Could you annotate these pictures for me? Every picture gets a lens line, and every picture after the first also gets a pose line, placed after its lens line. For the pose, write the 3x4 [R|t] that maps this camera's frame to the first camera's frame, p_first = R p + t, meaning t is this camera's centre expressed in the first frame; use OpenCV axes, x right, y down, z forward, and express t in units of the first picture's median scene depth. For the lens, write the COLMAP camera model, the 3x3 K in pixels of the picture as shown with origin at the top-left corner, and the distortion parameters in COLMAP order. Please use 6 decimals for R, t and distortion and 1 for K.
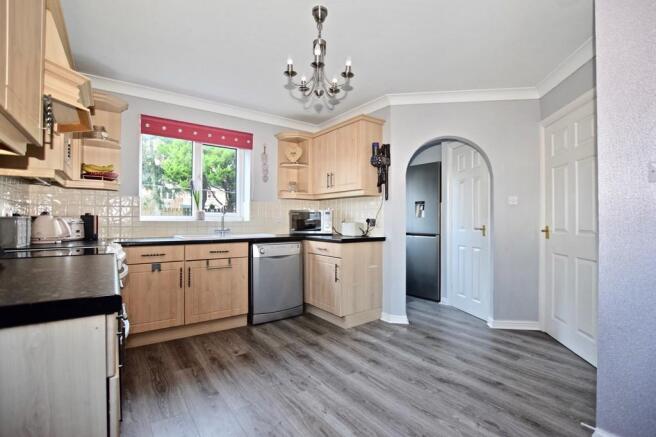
lens RADIAL K [[303.5, 0, 328.0], [0, 303.5, 218.5], [0, 0, 1]] dist [-0.002878, -0.000094]
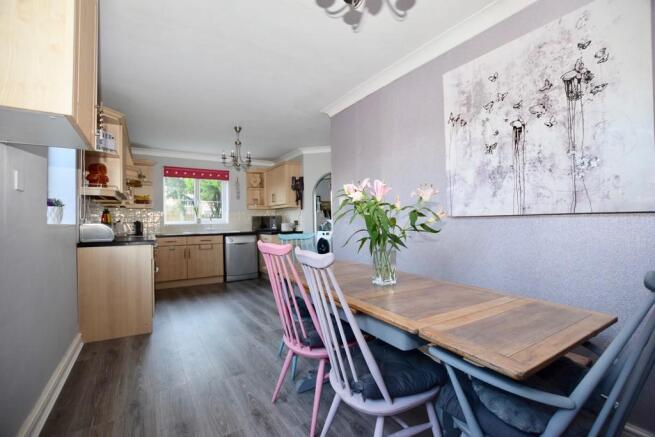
lens RADIAL K [[291.7, 0, 327.5], [0, 291.7, 218.5], [0, 0, 1]] dist [-0.001194, -0.000113]
pose [[0.997756, -0.021243, -0.063490, 0.462152], [0.020990, 0.999769, -0.004653, 0.001435], [0.063575, 0.003310, 0.997972, -0.672837]]
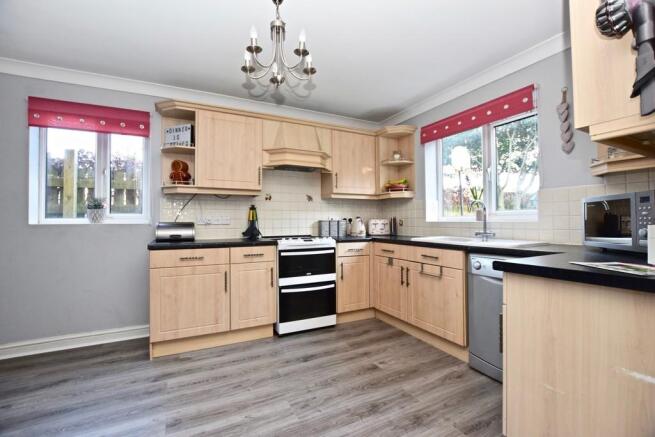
lens RADIAL K [[296.0, 0, 330.2], [0, 296.0, 216.1], [0, 0, 1]] dist [-0.001835, -0.000192]
pose [[-0.163507, -0.022195, -0.986292, 0.508947], [0.011468, 0.999637, -0.024396, 0.008667], [0.986476, -0.015299, -0.163193, 0.806474]]
